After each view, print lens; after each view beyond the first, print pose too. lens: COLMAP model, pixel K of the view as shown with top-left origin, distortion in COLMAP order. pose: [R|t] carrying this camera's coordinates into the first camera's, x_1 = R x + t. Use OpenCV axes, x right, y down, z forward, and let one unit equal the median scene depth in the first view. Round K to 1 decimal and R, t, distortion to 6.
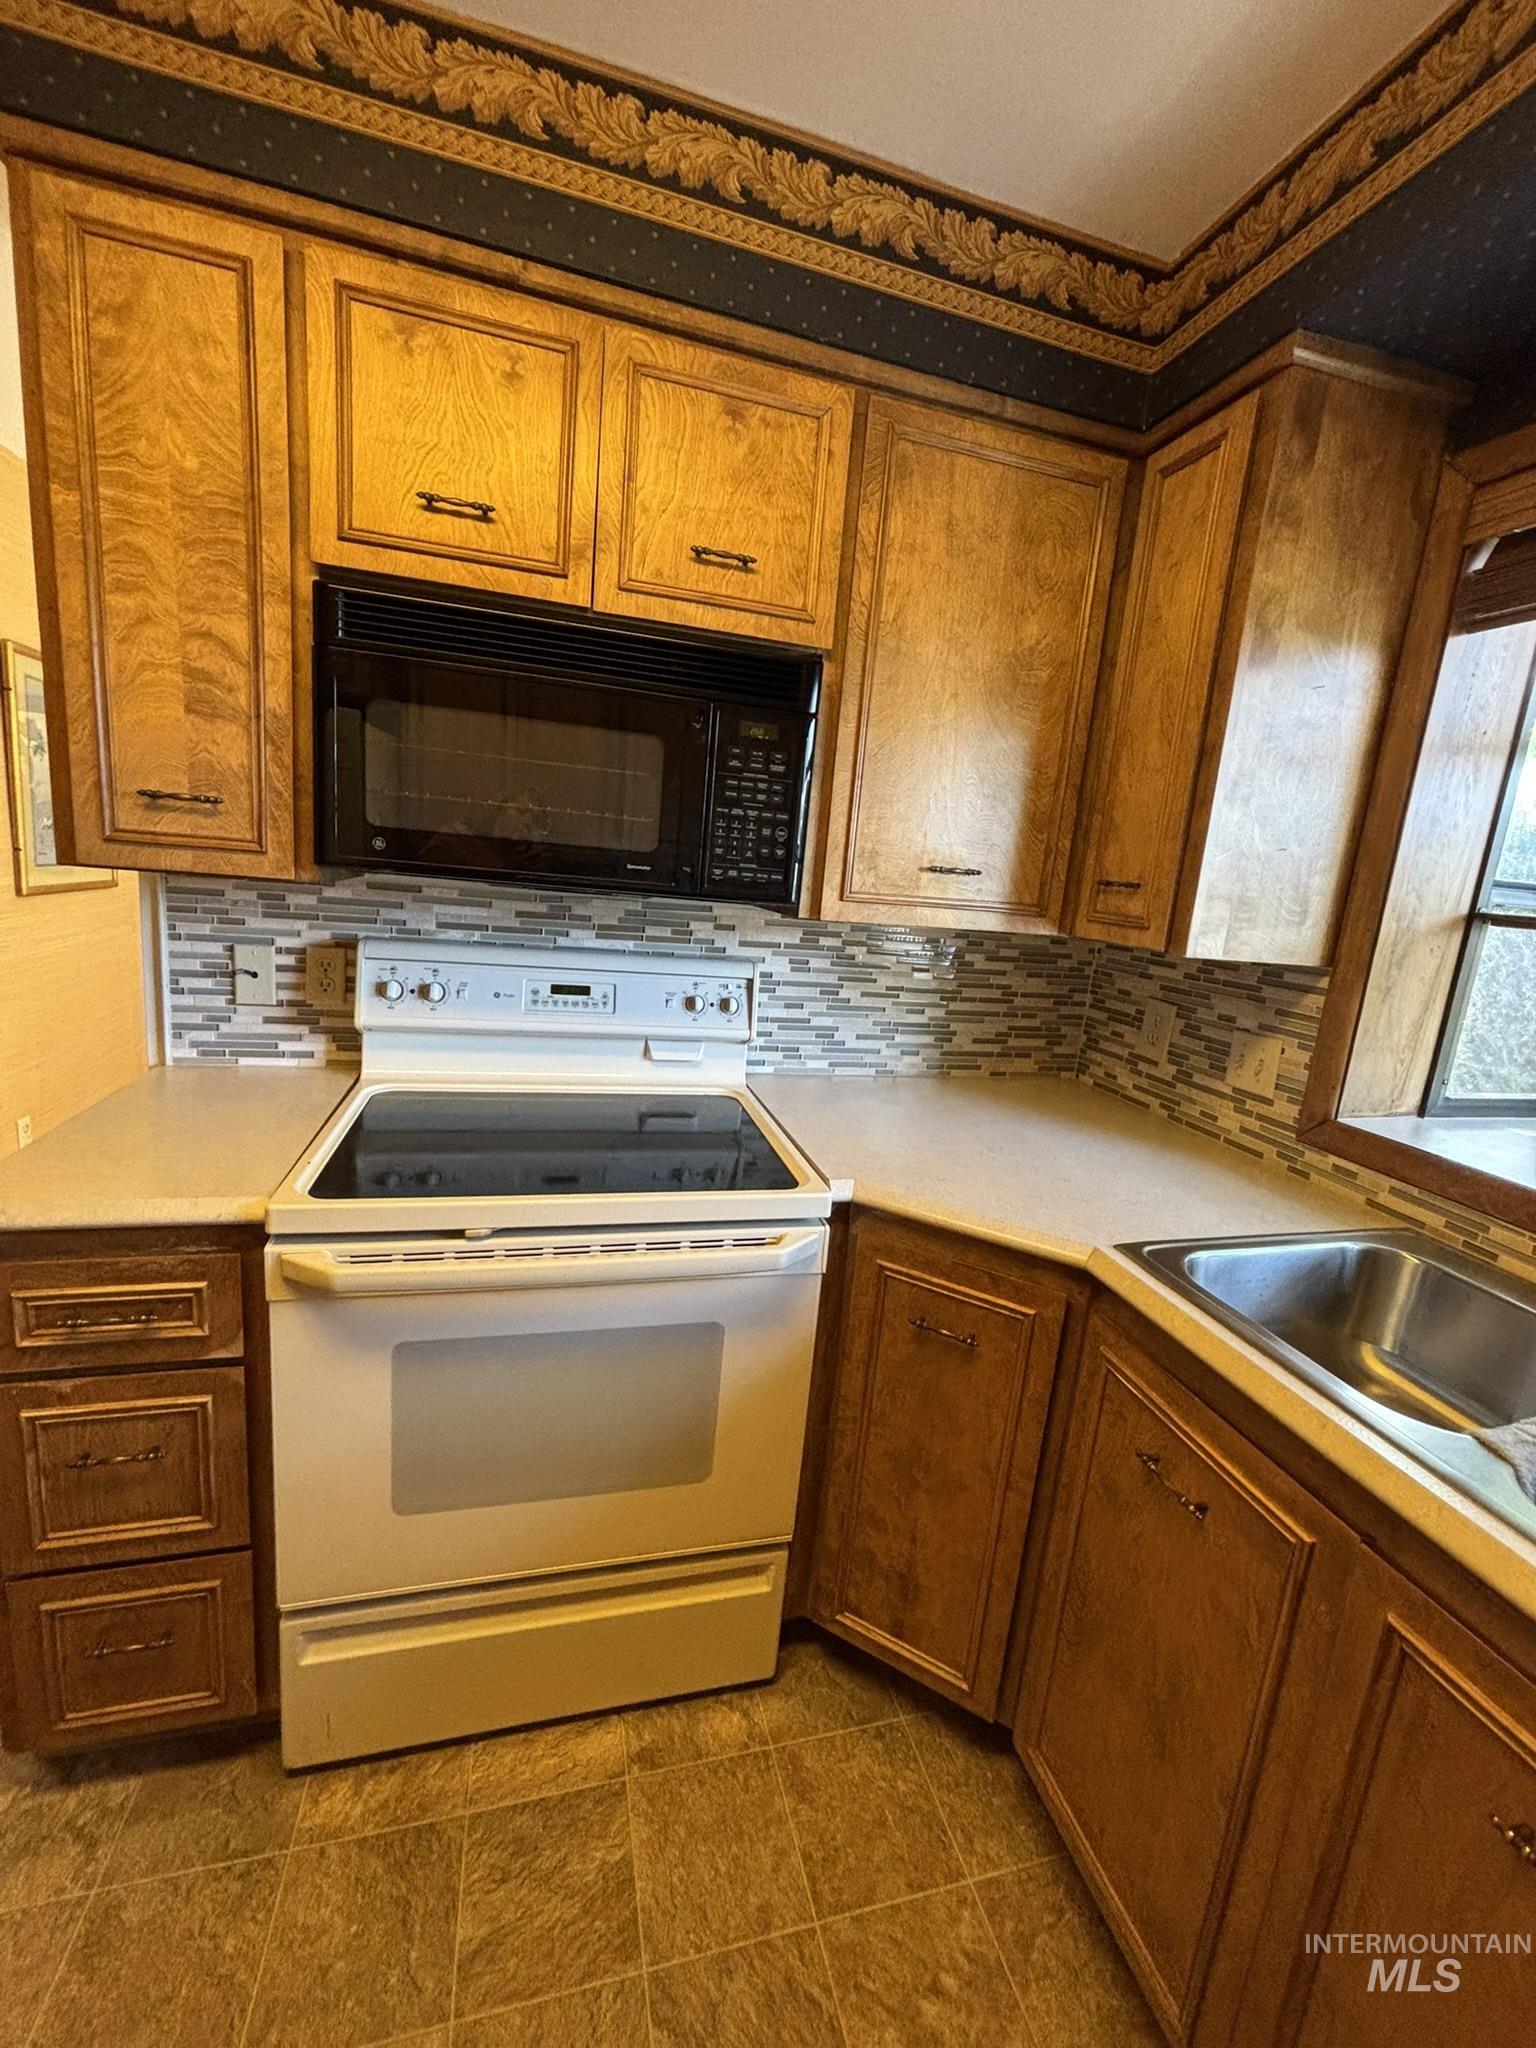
lens RADIAL K [[817.5, 0, 769.0], [0, 817.5, 1020.5], [0, 0, 1]] dist [0.003328, -0.001219]
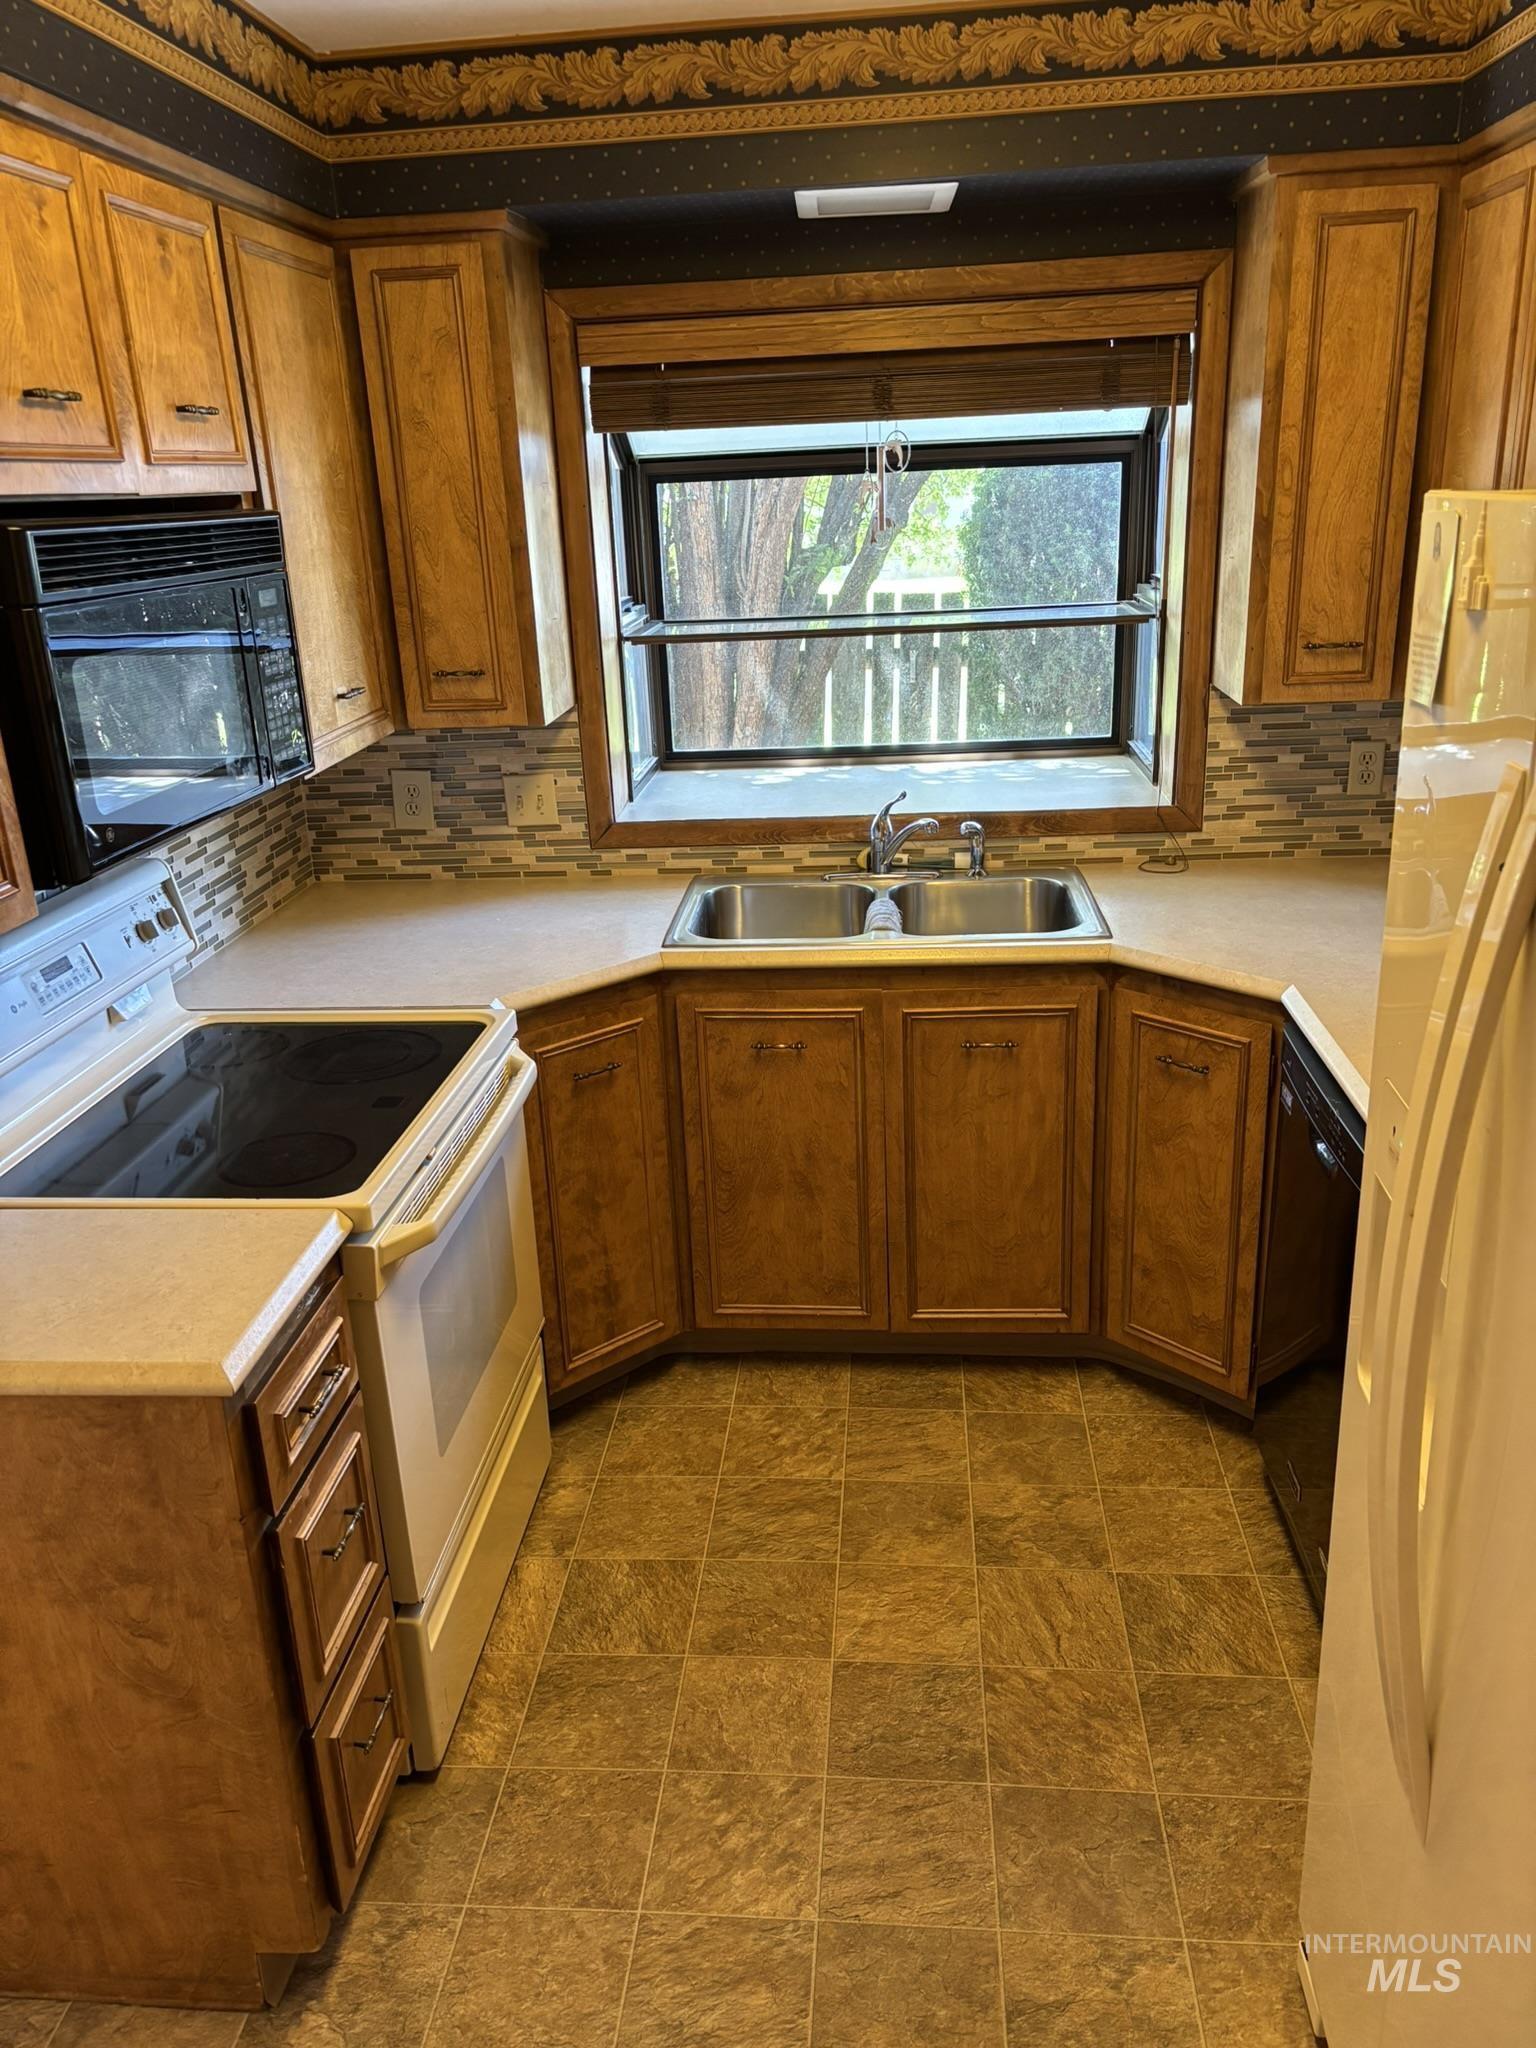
lens RADIAL K [[1547.6, 0, 779.2], [0, 1547.6, 1033.9], [0, 0, 1]] dist [0.034708, -0.032227]
pose [[0.328122, -0.411797, 0.850152, -1.321285], [0.244963, 0.906285, 0.344441, -0.325824], [-0.912320, 0.095237, 0.398248, -0.148178]]
